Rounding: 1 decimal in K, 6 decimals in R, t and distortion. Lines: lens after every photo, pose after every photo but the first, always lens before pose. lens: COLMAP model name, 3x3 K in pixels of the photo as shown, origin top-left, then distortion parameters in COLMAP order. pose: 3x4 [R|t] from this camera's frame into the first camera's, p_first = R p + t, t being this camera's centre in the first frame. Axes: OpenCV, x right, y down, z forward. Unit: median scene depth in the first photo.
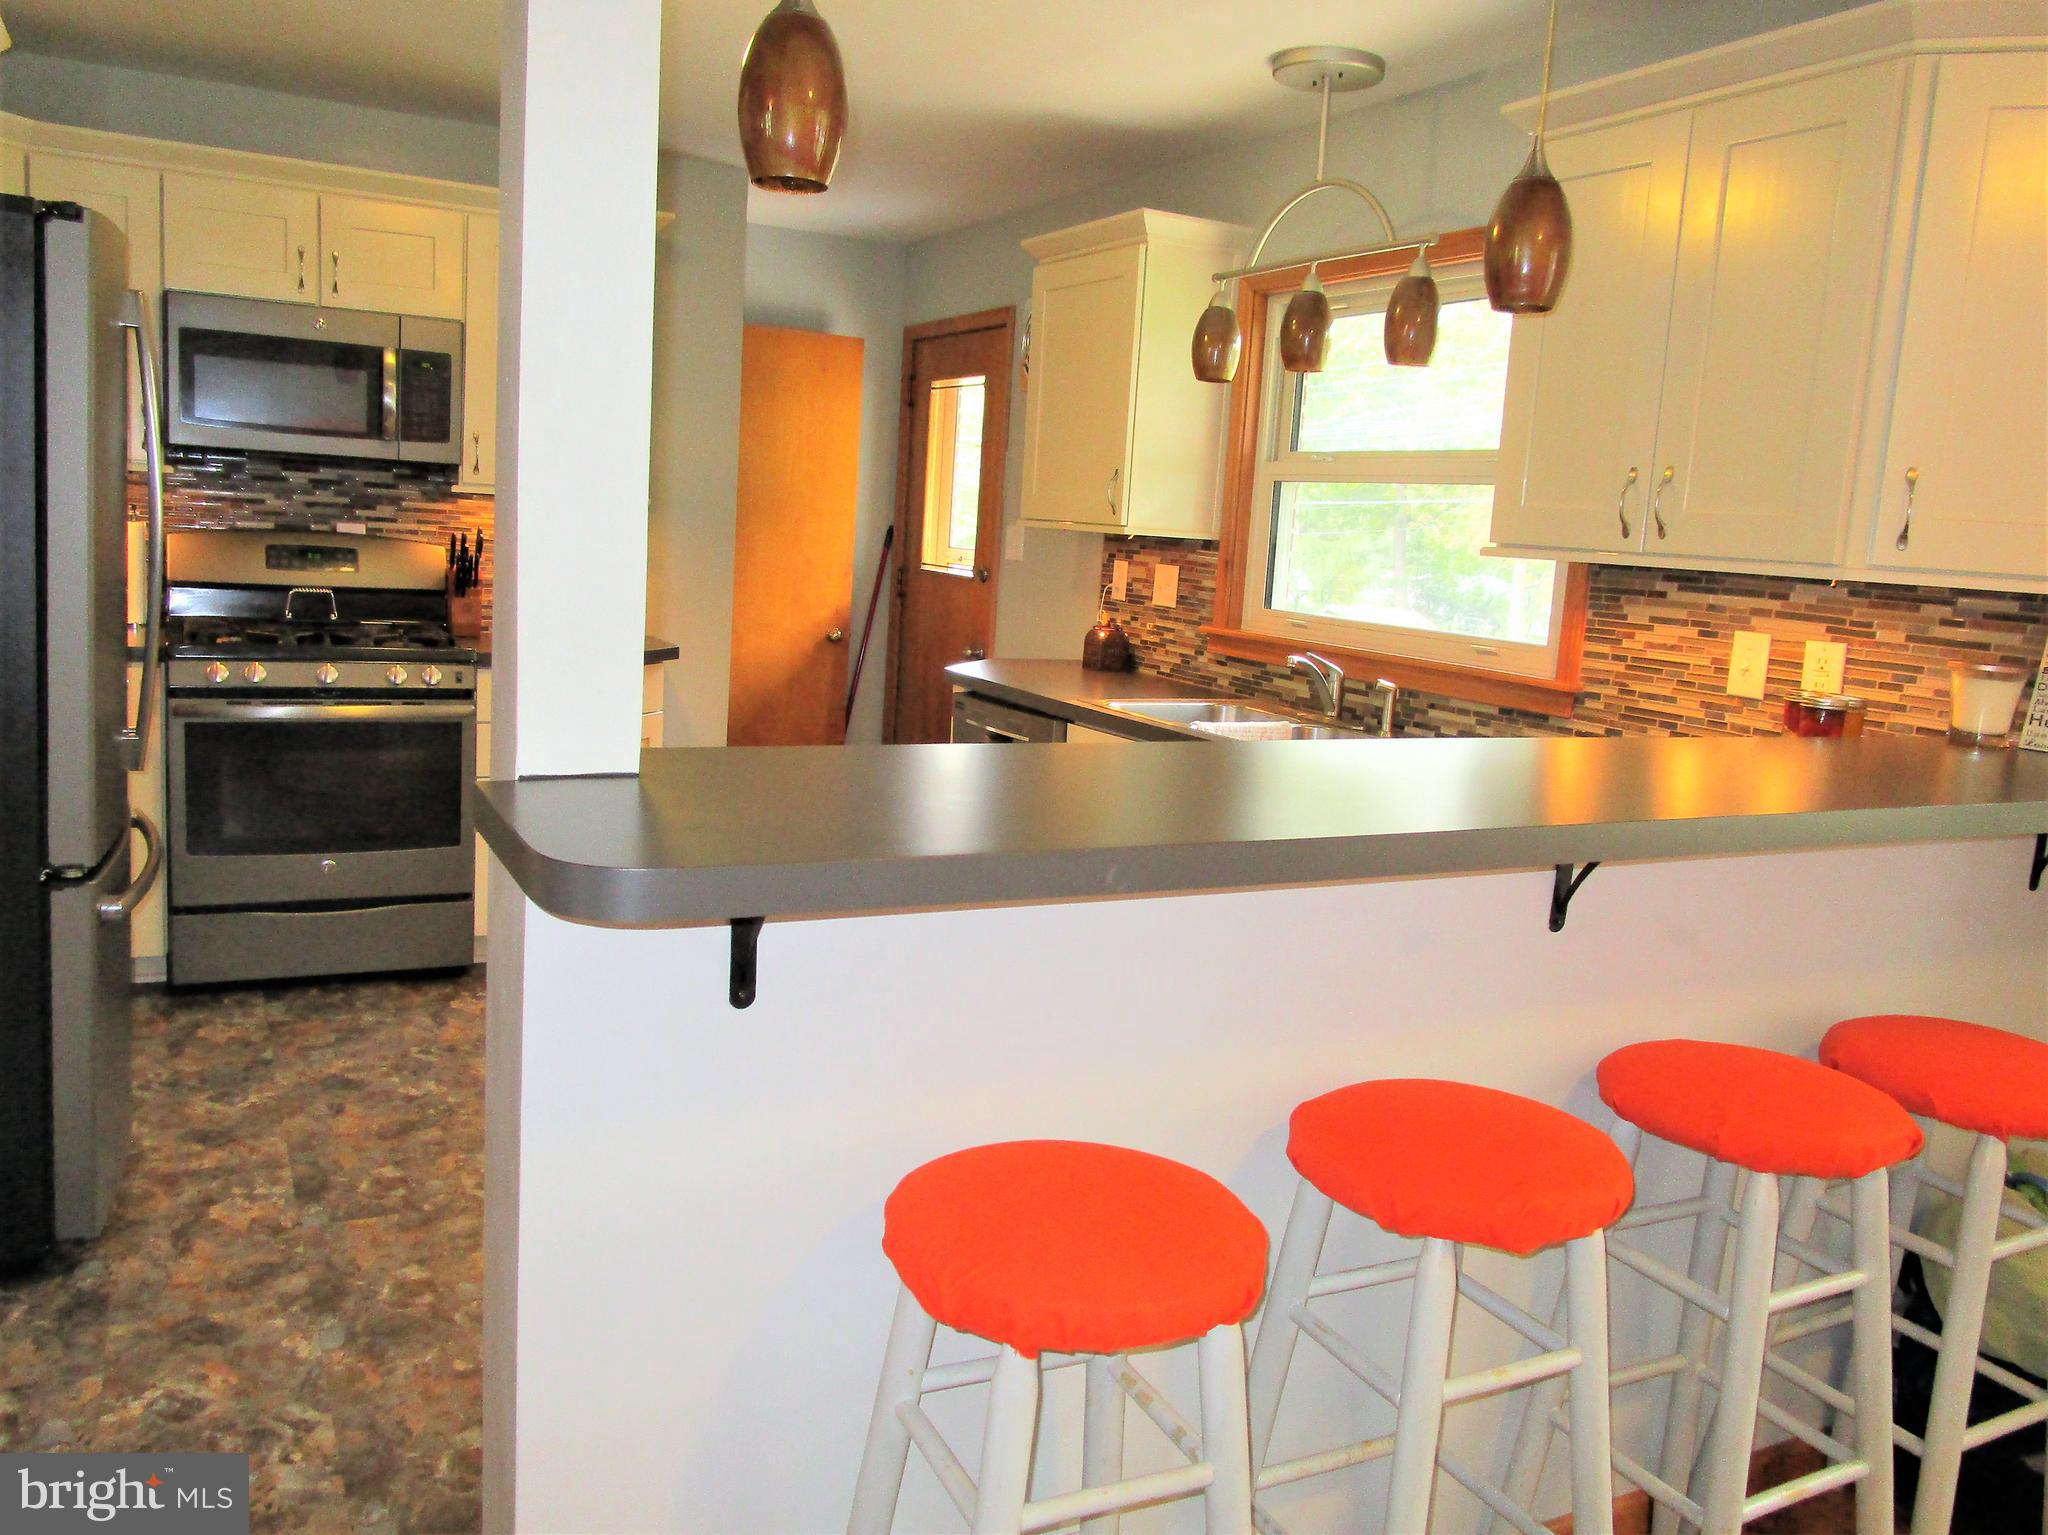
lens RADIAL K [[1576.2, 0, 992.8], [0, 1576.2, 785.0], [0, 0, 1]] dist [-0.010298, -0.011659]
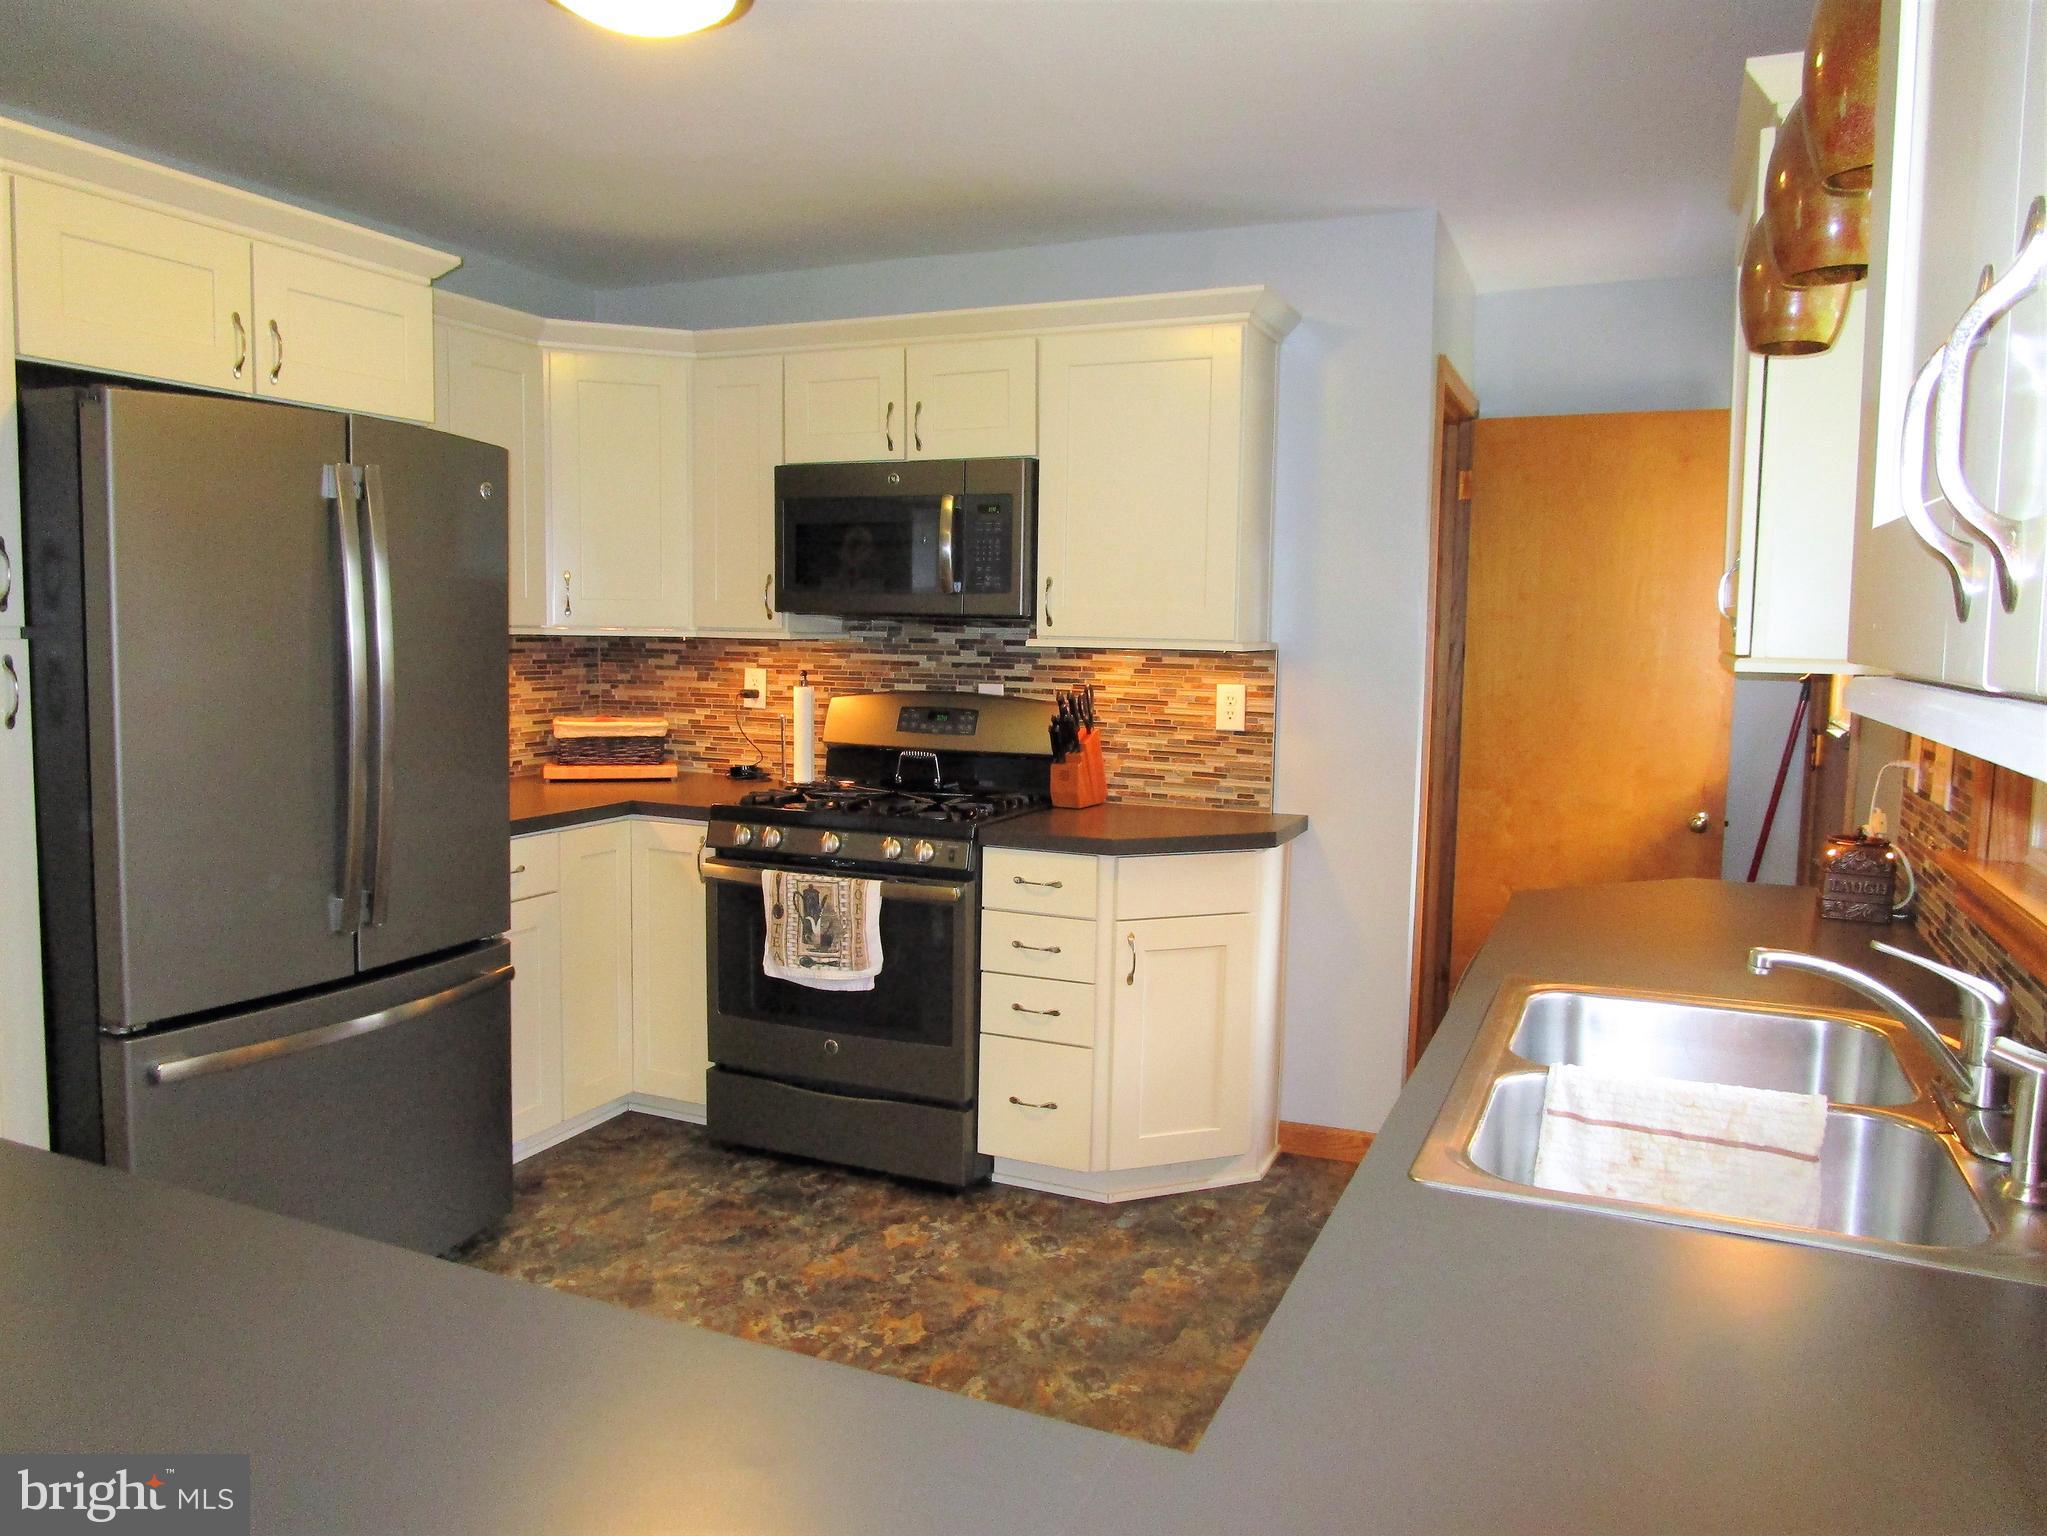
lens RADIAL K [[1451.4, 0, 1028.3], [0, 1451.4, 777.3], [0, 0, 1]] dist [-0.037764, 0.018234]
pose [[0.640553, 0.027589, -0.767418, 0.258527], [-0.103024, 0.993407, -0.050280, -0.063117], [0.760972, 0.111269, 0.639172, 0.426831]]
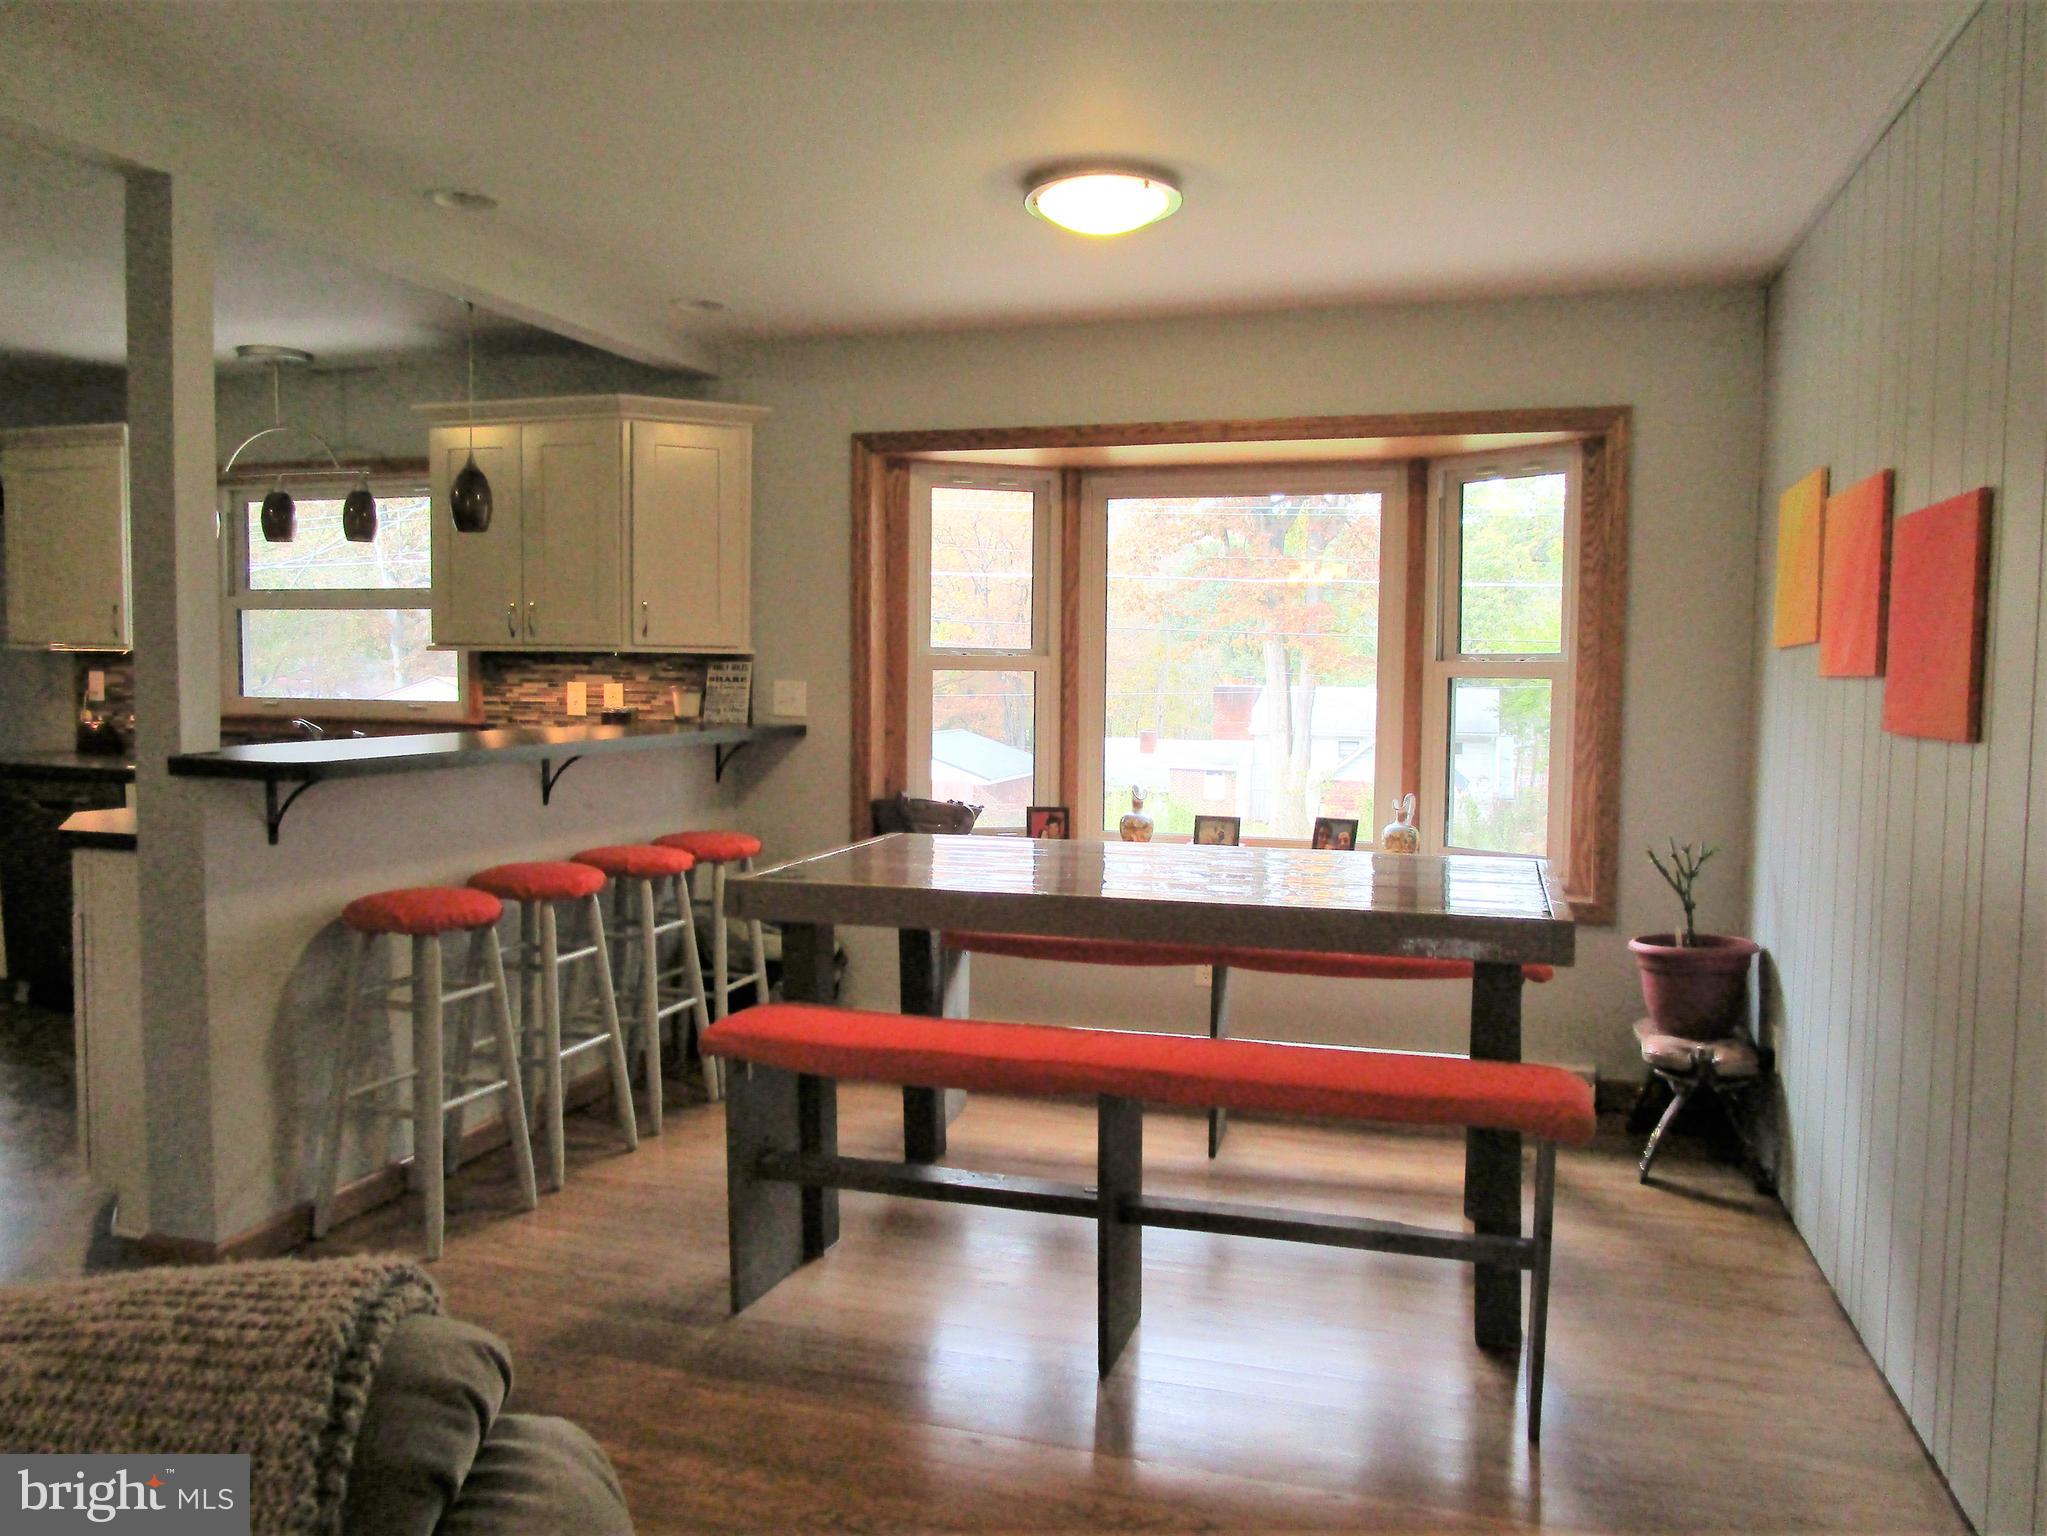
lens RADIAL K [[1451.4, 0, 1041.0], [0, 1451.4, 767.1], [0, 0, 1]] dist [-0.037764, 0.018234]
pose [[0.677482, -0.099195, 0.728820, -0.488854], [0.150044, 0.988667, -0.004914, 0.112588], [-0.720073, 0.112684, 0.684688, -0.693985]]
